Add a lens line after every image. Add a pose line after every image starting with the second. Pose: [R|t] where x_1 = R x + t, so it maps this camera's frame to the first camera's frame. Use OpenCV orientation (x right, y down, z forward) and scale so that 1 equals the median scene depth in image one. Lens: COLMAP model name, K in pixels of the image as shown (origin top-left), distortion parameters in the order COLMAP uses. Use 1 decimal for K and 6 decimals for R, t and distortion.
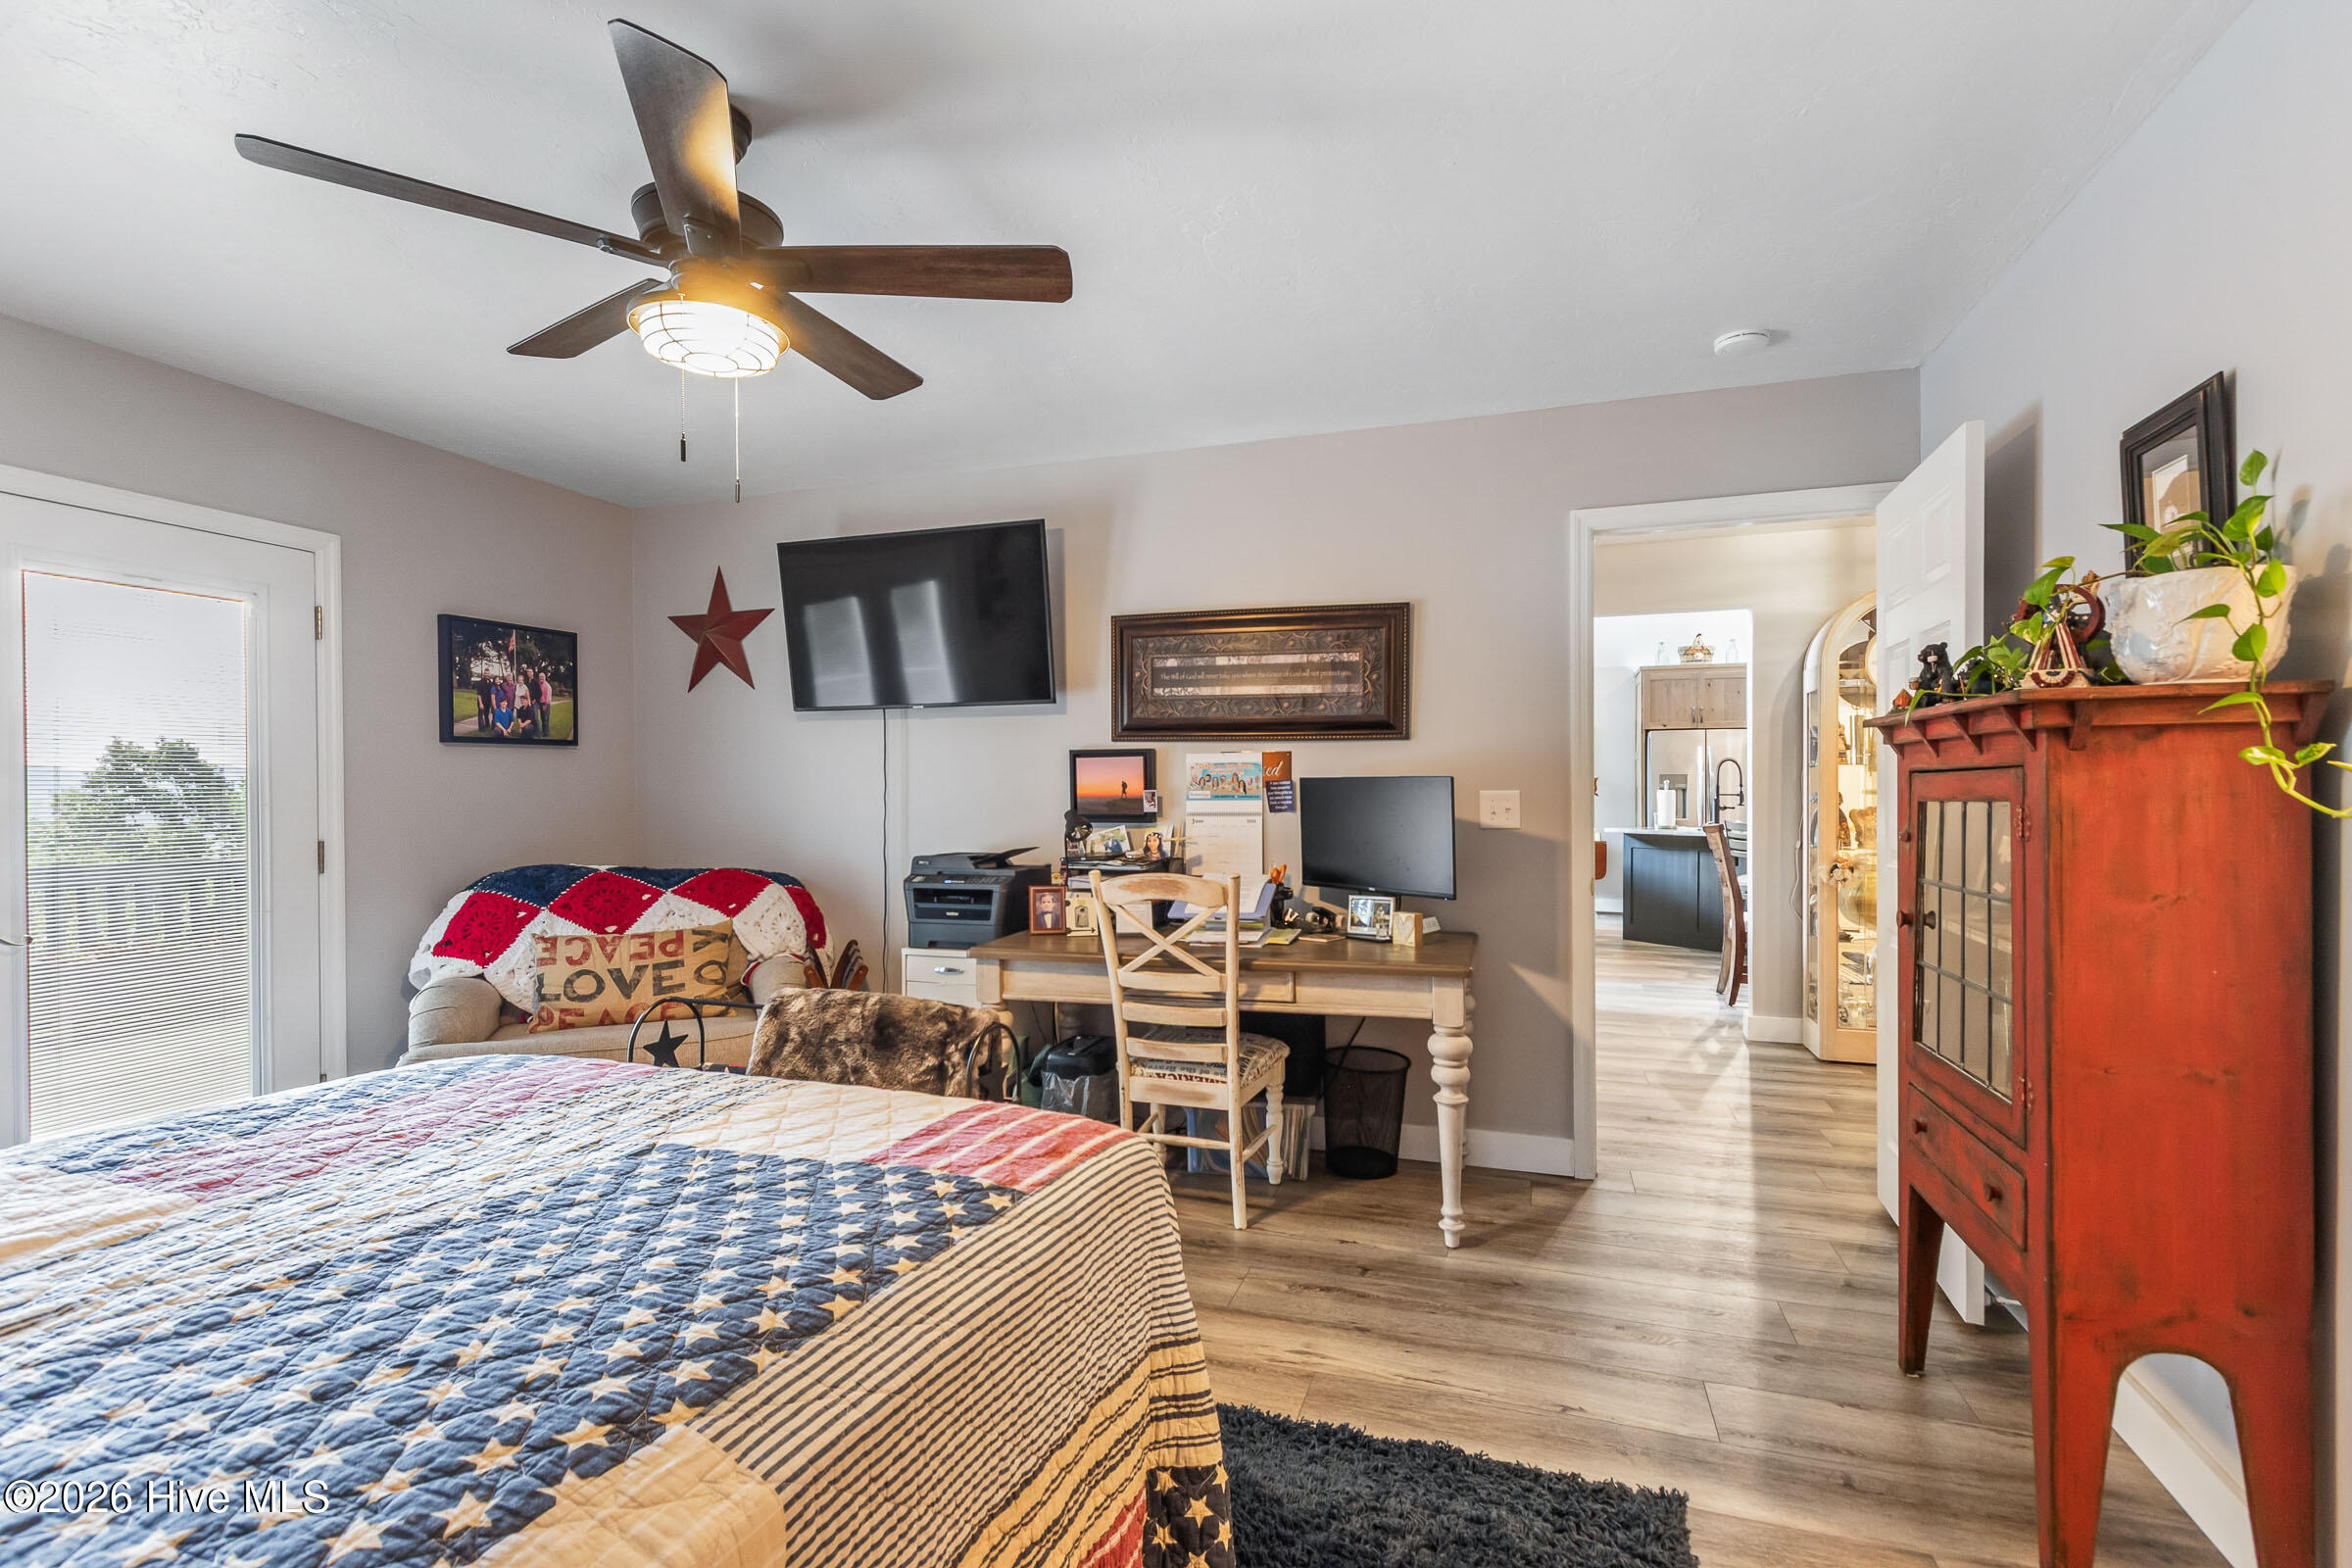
lens RADIAL K [[1101.1, 0, 1161.8], [0, 1101.1, 792.0], [0, 0, 1]] dist [0.000950, -0.000172]
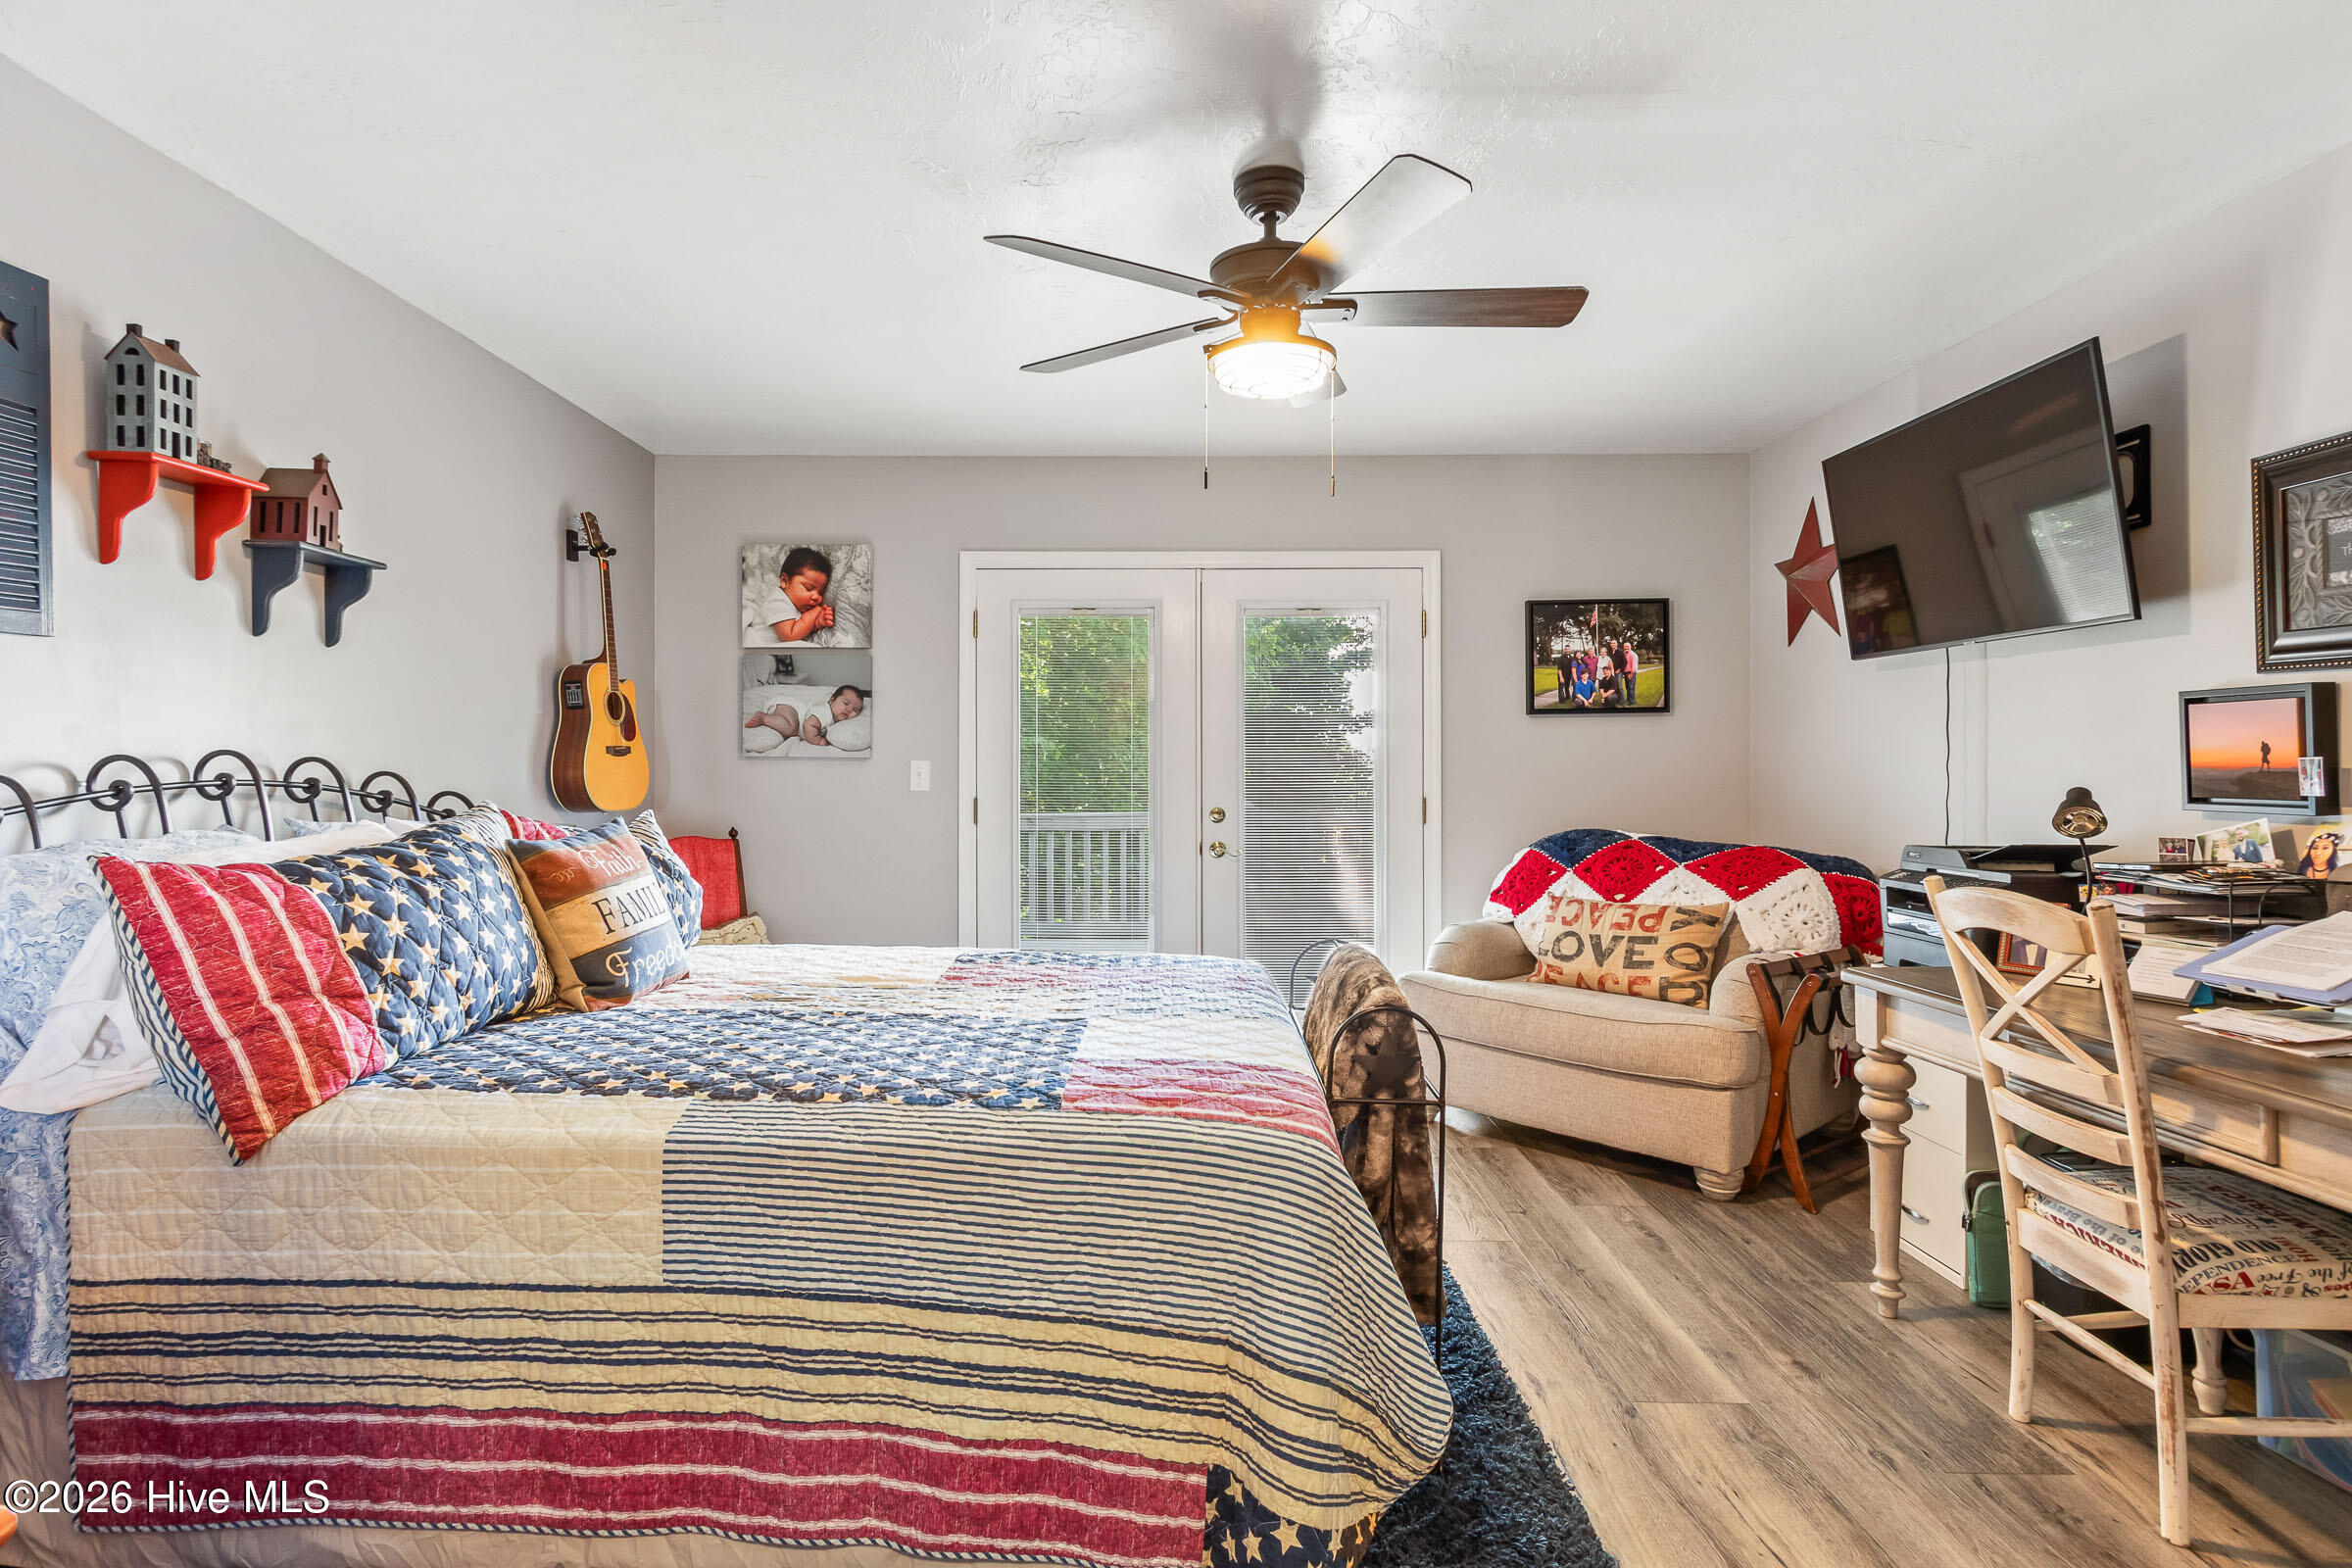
lens RADIAL K [[1197.7, 0, 1141.2], [0, 1197.7, 771.3], [0, 0, 1]] dist [-0.000071, -0.001026]
pose [[0.305290, 0.011176, -0.952194, 0.390021], [-0.002236, 0.999937, 0.011019, -0.000113], [0.952257, -0.001235, 0.305295, 0.252276]]
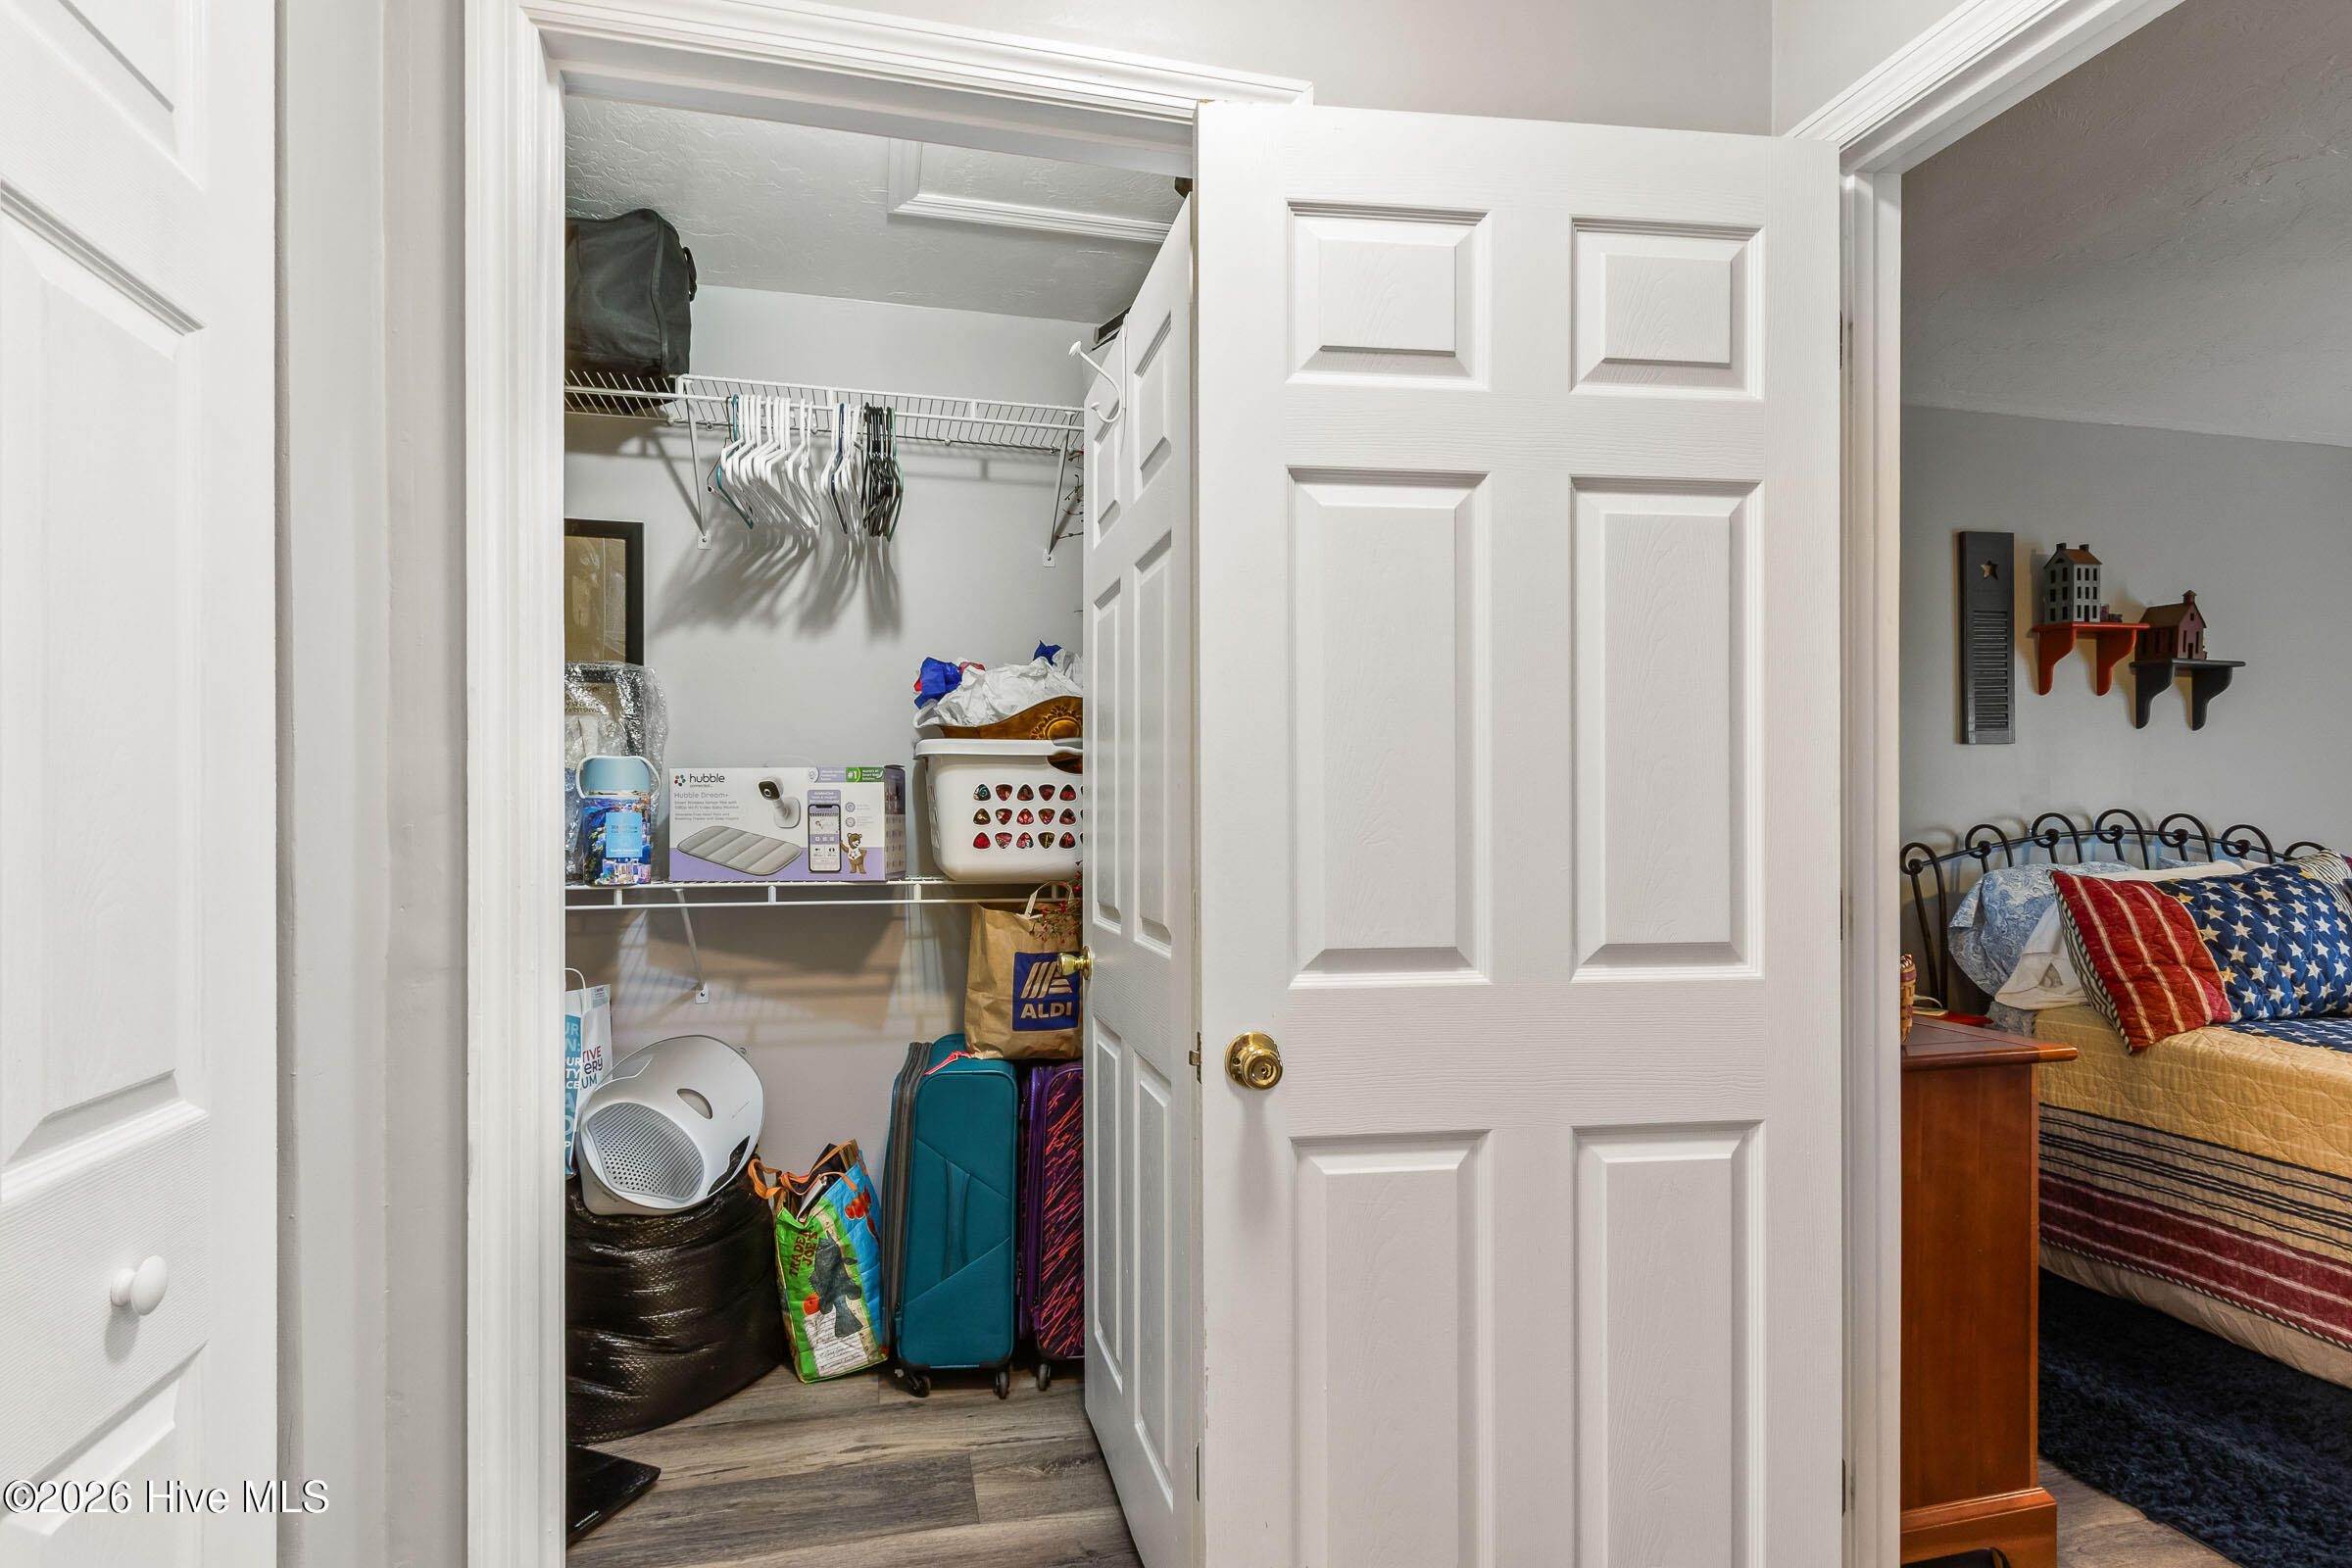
lens RADIAL K [[1196.6, 0, 1168.1], [0, 1196.6, 811.4], [0, 0, 1]] dist [0.003871, 0.001355]
pose [[-0.840297, 0.002739, -0.542119, 2.253548], [0.002203, 0.999996, 0.001639, -0.023299], [0.542122, 0.000183, -0.840300, 0.829942]]
